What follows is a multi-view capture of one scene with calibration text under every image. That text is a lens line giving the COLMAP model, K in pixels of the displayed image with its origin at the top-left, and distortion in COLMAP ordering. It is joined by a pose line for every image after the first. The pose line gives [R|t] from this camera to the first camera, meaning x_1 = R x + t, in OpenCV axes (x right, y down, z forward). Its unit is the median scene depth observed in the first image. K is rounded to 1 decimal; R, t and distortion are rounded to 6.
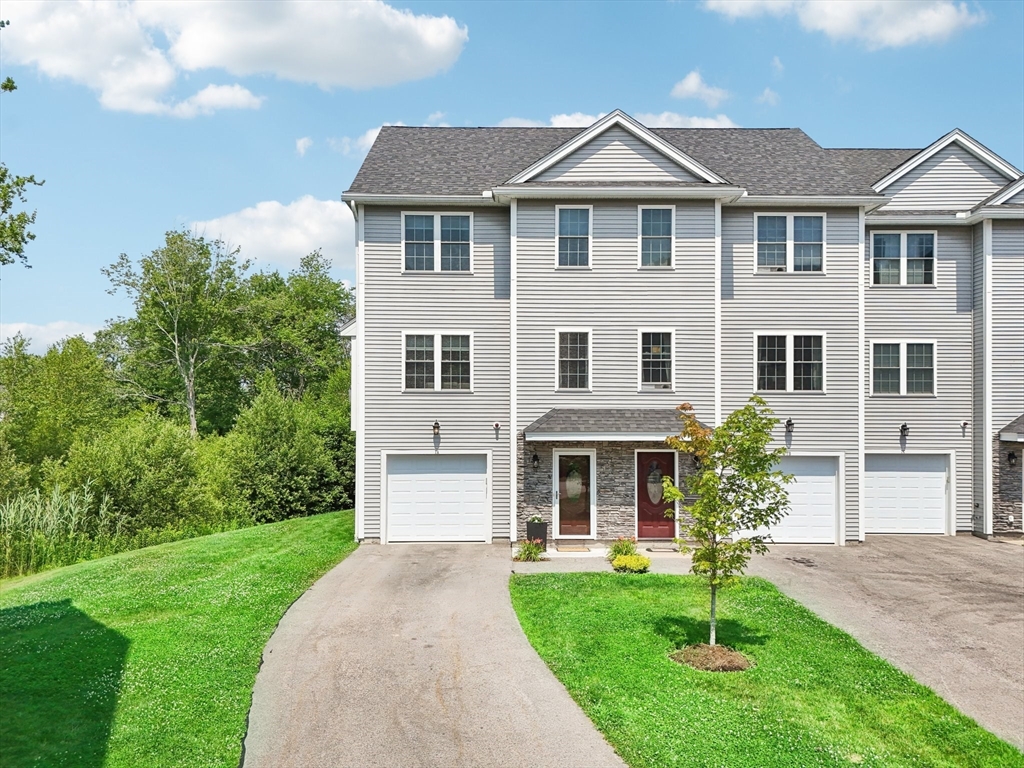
lens RADIAL K [[876.2, 0, 507.1], [0, 876.2, 415.1], [0, 0, 1]] dist [0.127532, -0.112128]
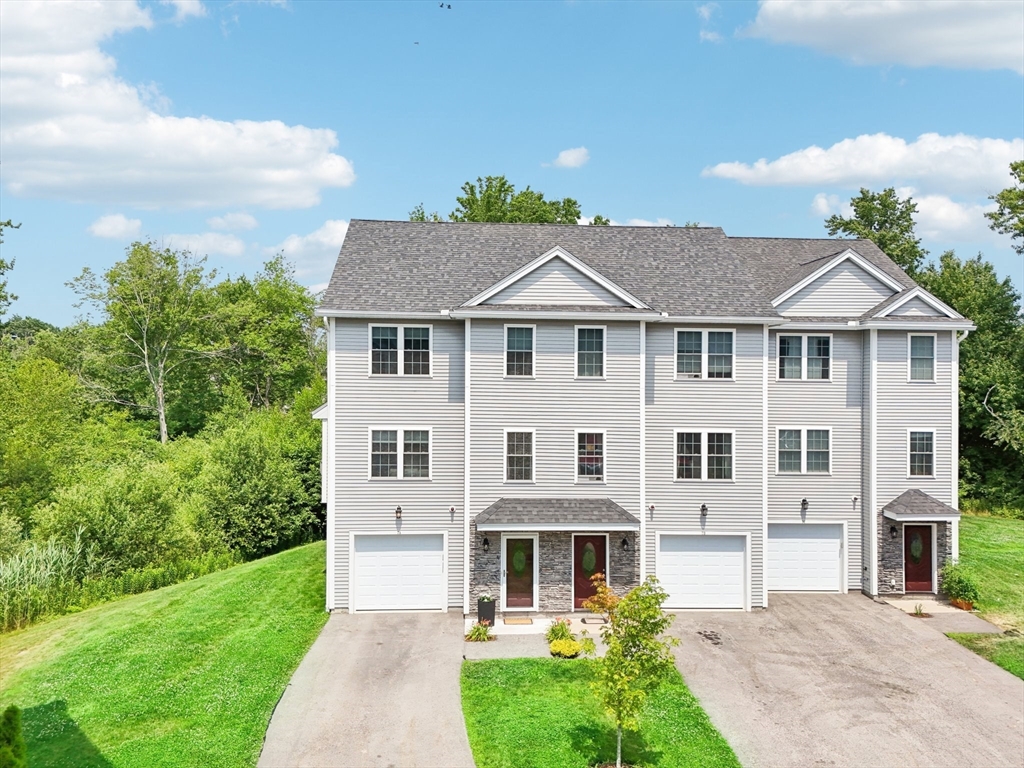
lens RADIAL K [[876.2, 0, 509.5], [0, 876.2, 387.4], [0, 0, 1]] dist [0.127532, -0.112128]
pose [[0.999013, 0.003144, 0.044299, 0.011255], [-0.004366, 0.999612, 0.027512, -0.177209], [-0.044195, -0.027678, 0.998639, -0.139719]]
